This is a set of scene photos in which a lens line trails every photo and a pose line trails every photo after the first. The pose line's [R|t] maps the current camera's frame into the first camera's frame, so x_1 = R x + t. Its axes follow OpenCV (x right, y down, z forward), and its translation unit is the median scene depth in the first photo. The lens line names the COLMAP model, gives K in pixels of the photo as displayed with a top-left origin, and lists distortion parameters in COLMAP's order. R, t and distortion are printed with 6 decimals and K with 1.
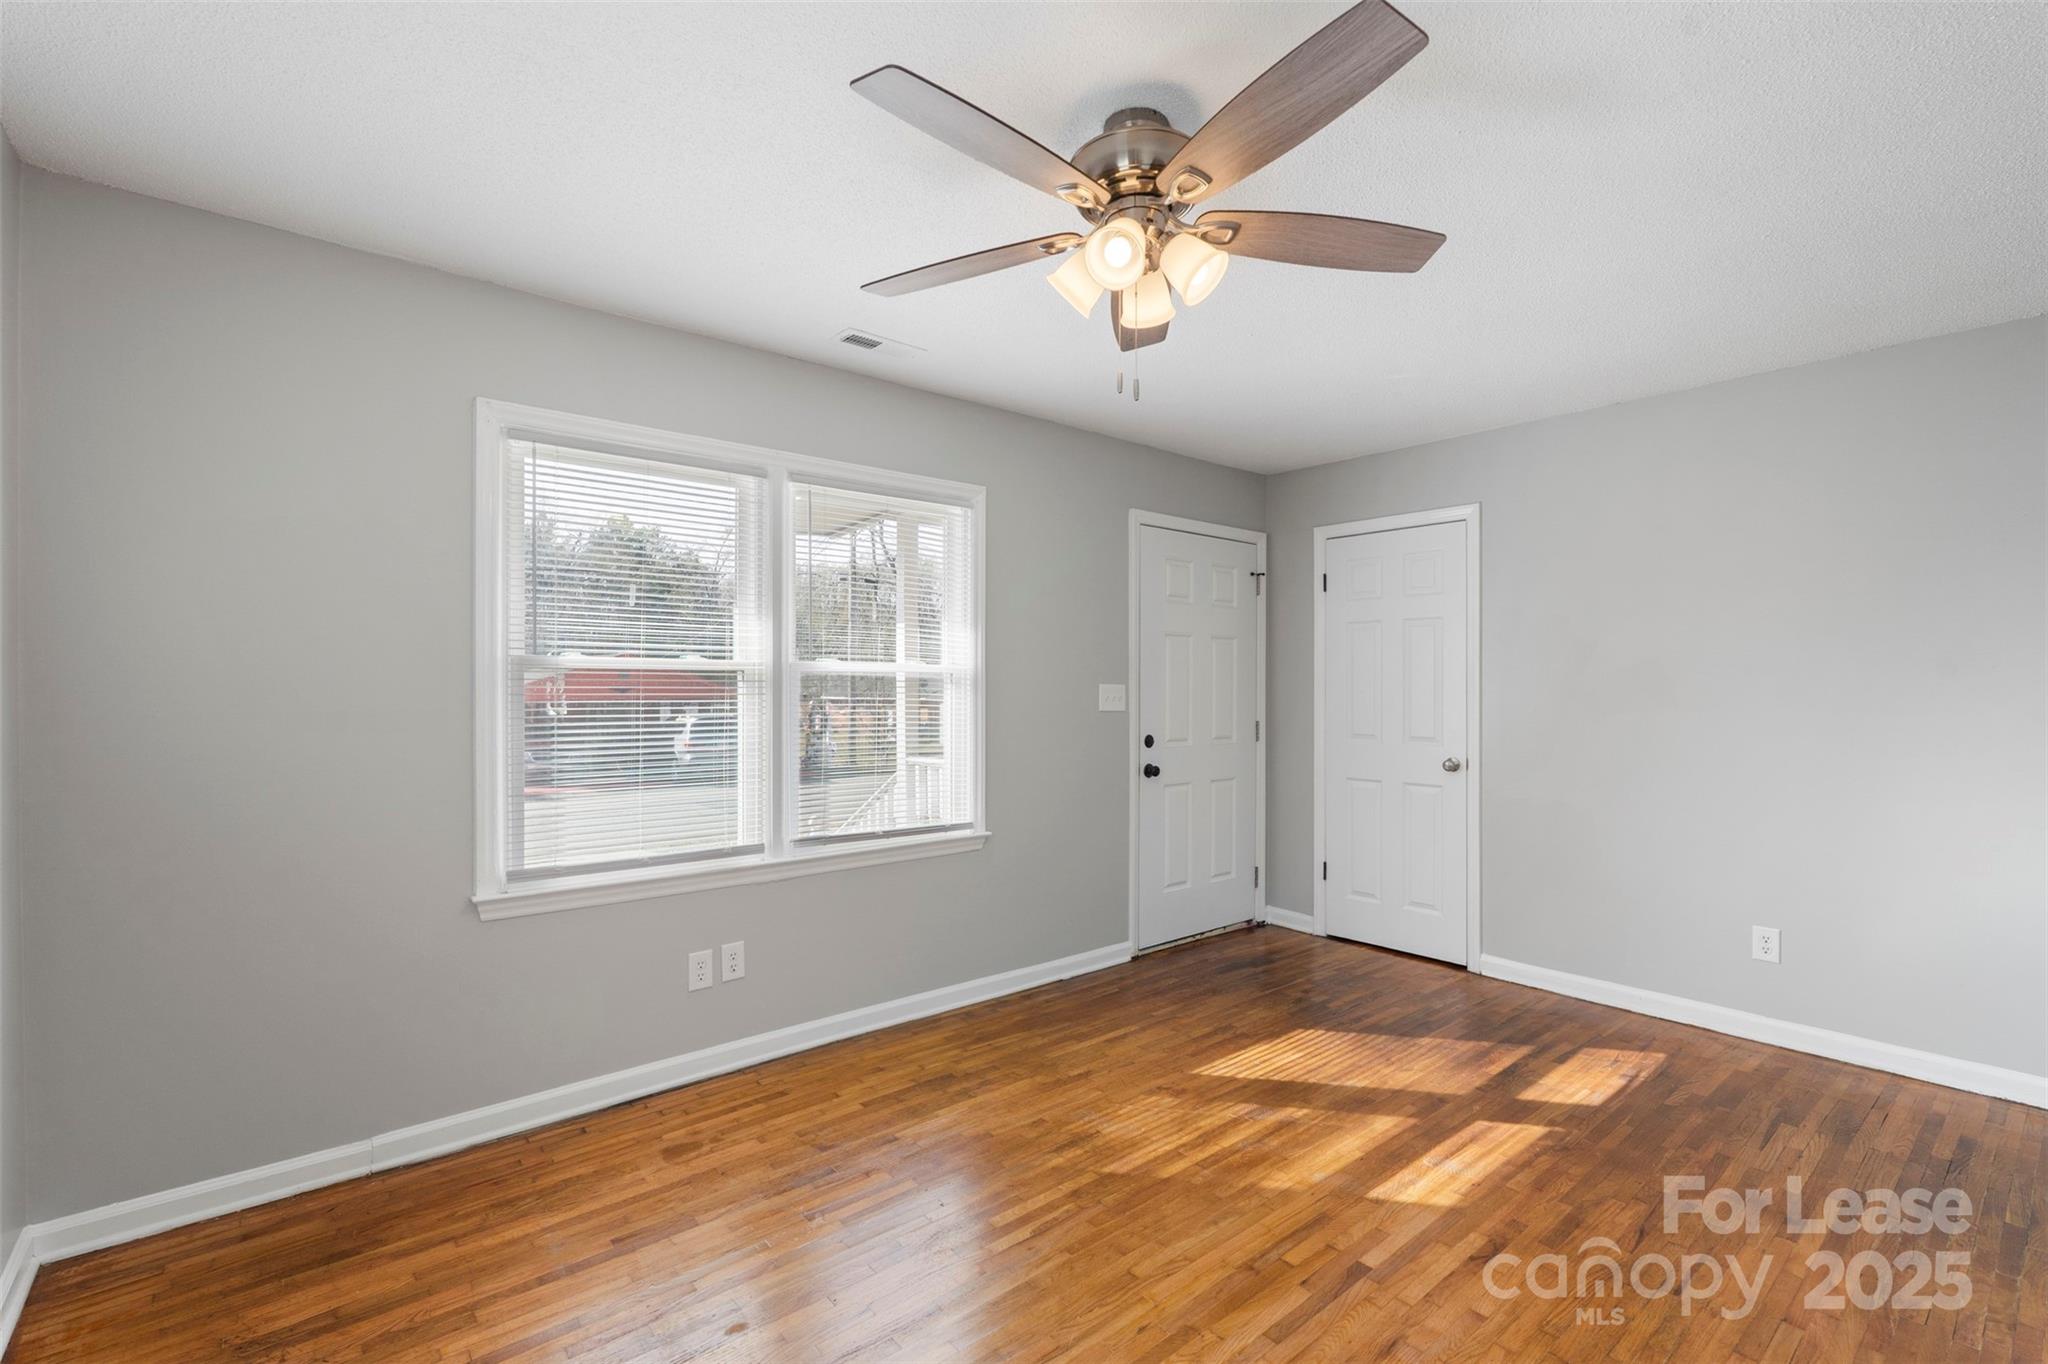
lens RADIAL K [[905.7, 0, 1034.7], [0, 905.7, 697.2], [0, 0, 1]] dist [-0.005546, 0.001631]
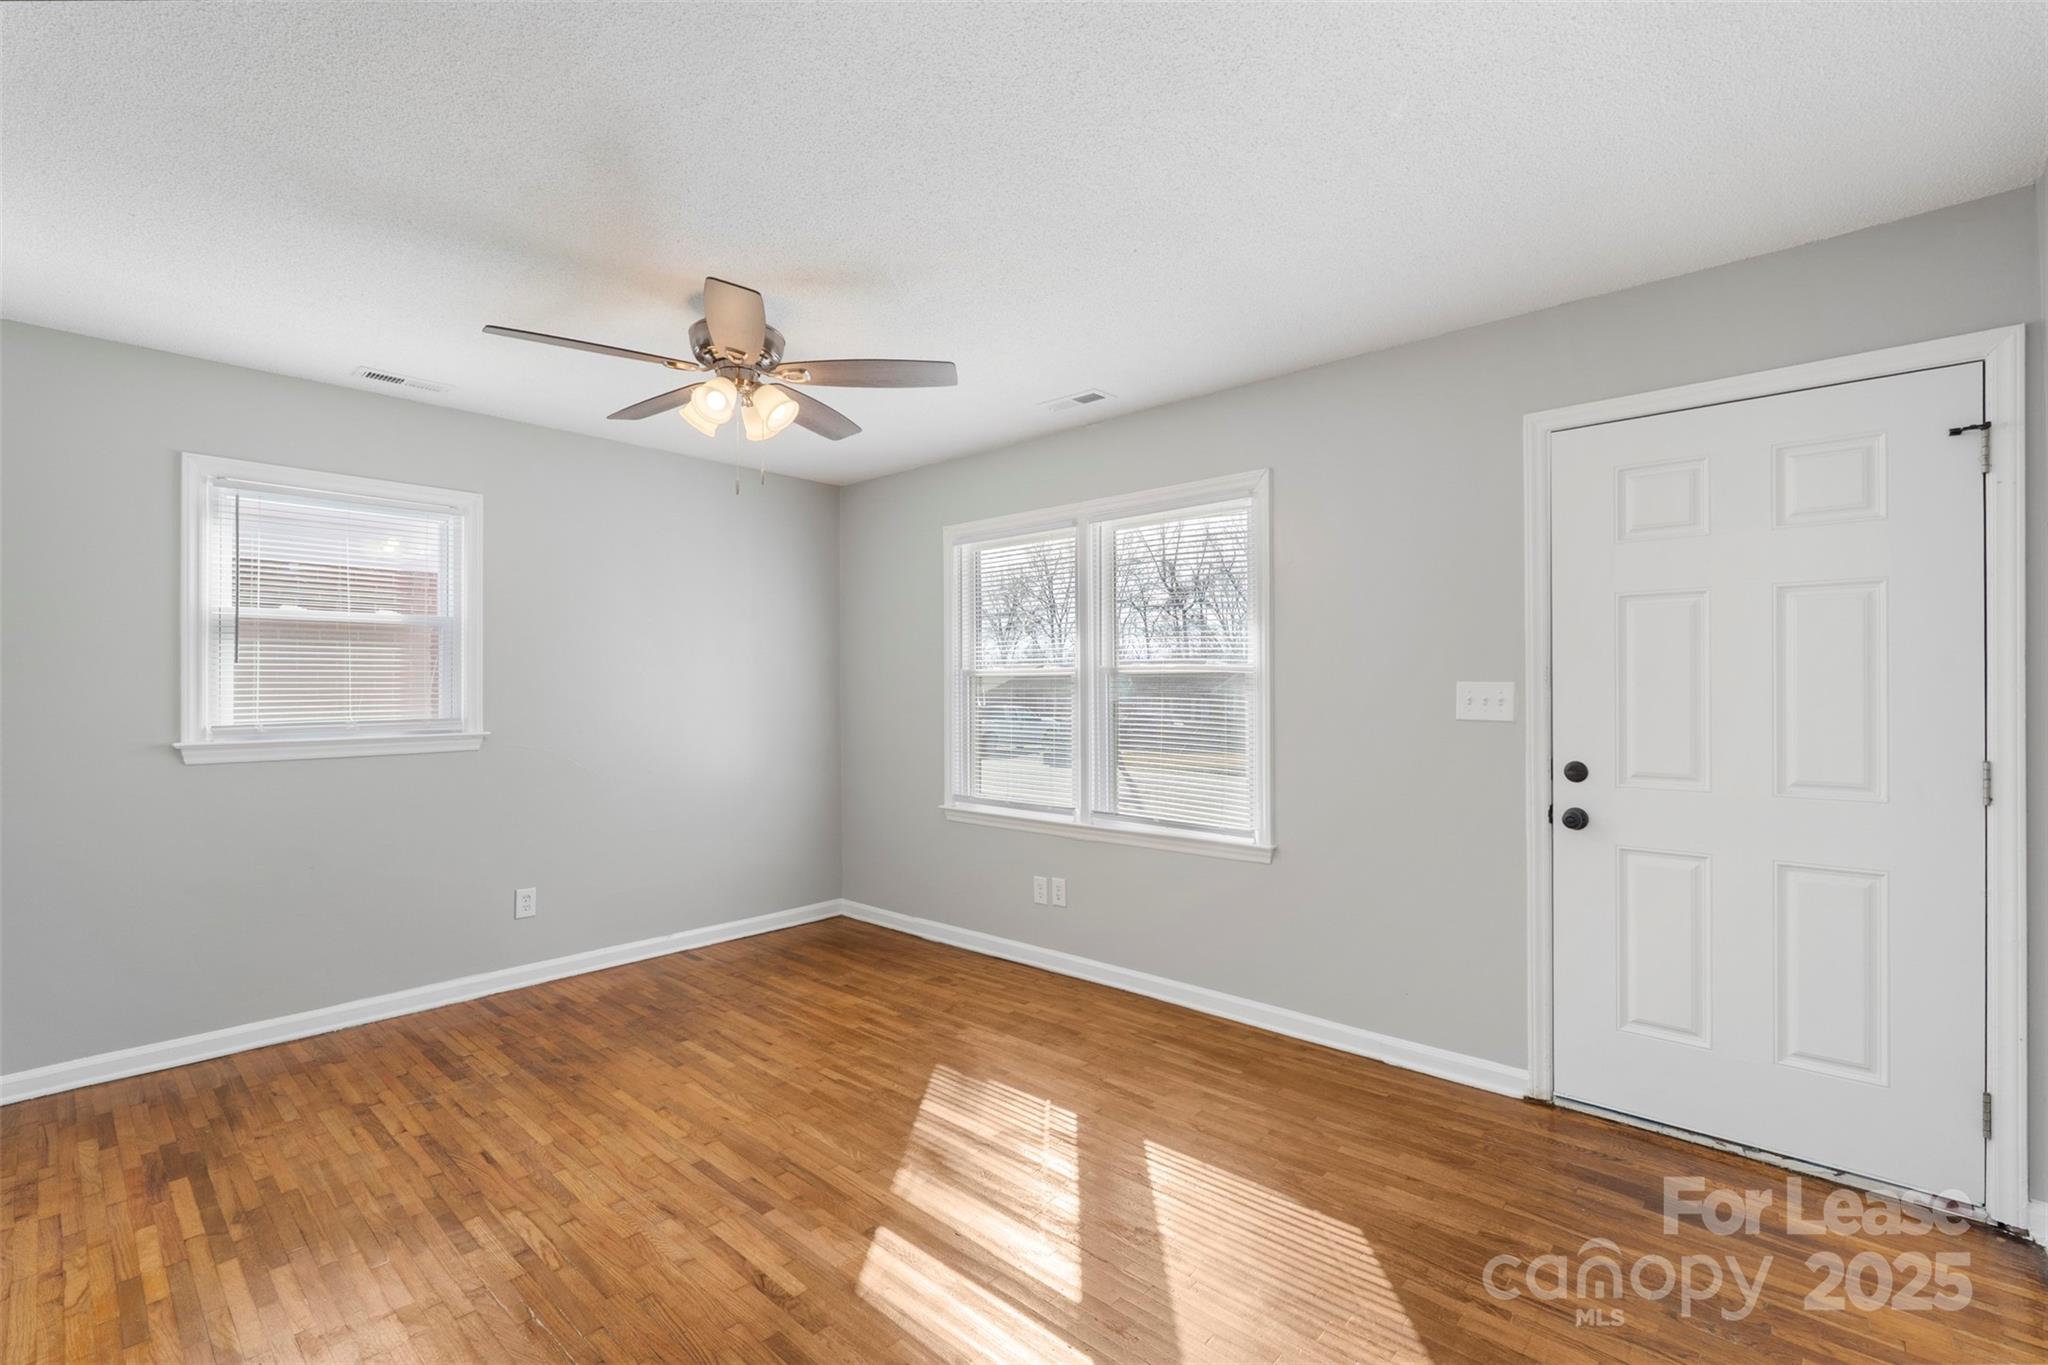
lens RADIAL K [[905.7, 0, 1020.8], [0, 905.7, 690.8], [0, 0, 1]] dist [-0.005546, 0.001631]
pose [[0.131514, -0.000117, -0.991314, 1.034344], [-0.009064, 0.999958, -0.001321, -0.004313], [0.991273, 0.009159, 0.131508, 0.797496]]
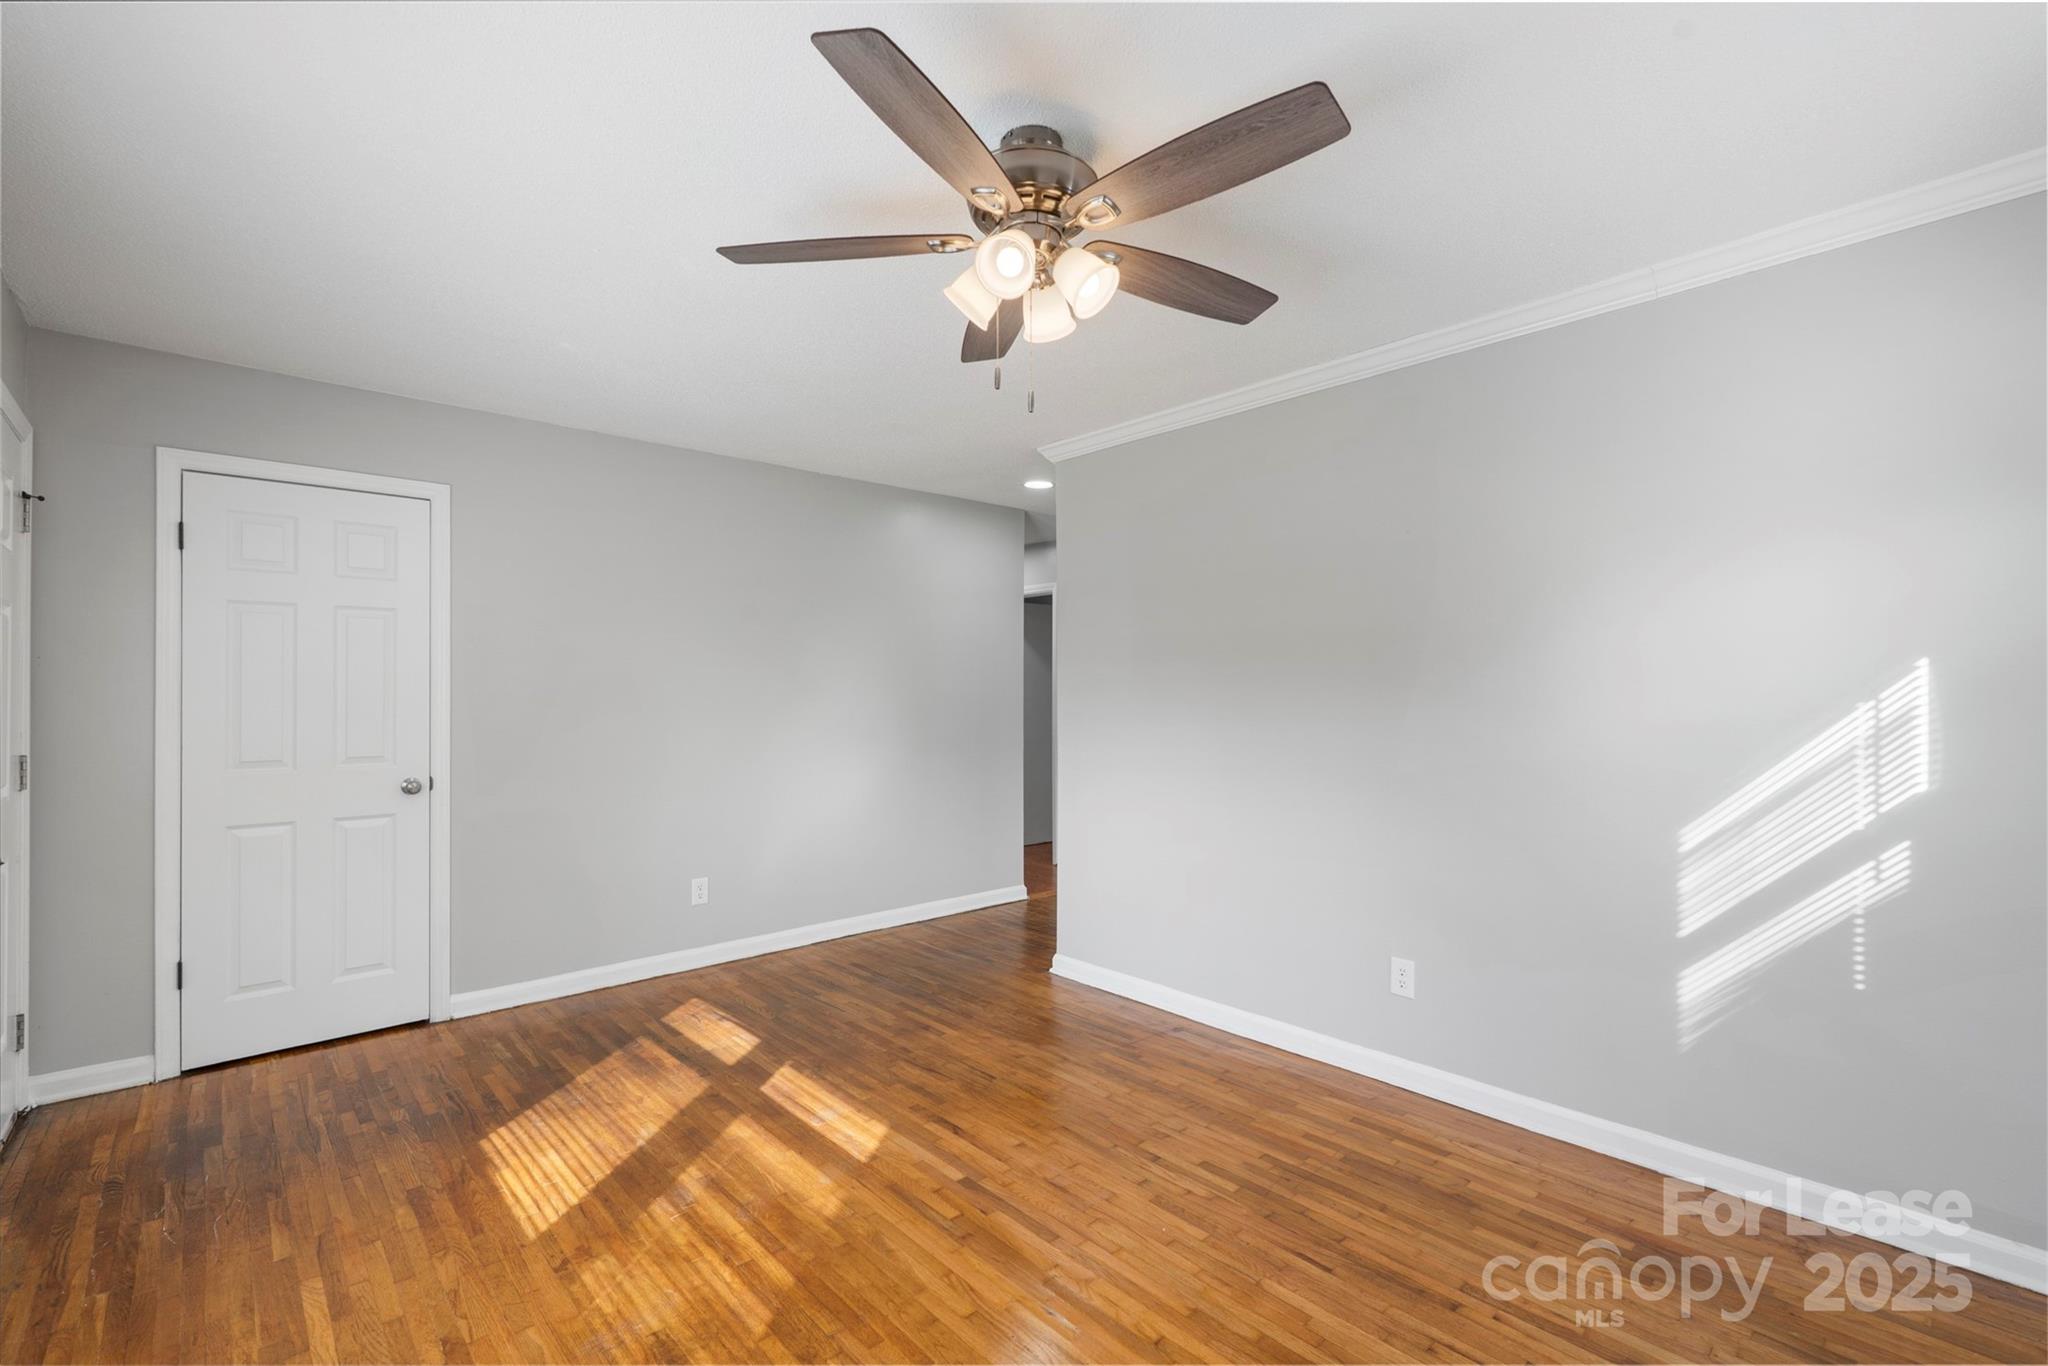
lens RADIAL K [[905.7, 0, 1021.3], [0, 905.7, 686.1], [0, 0, 1]] dist [-0.005546, 0.001631]
pose [[-0.040843, 0.004337, 0.999156, -0.571943], [0.015341, 0.999875, -0.003713, -0.009360], [-0.999048, 0.015177, -0.040904, 0.664118]]
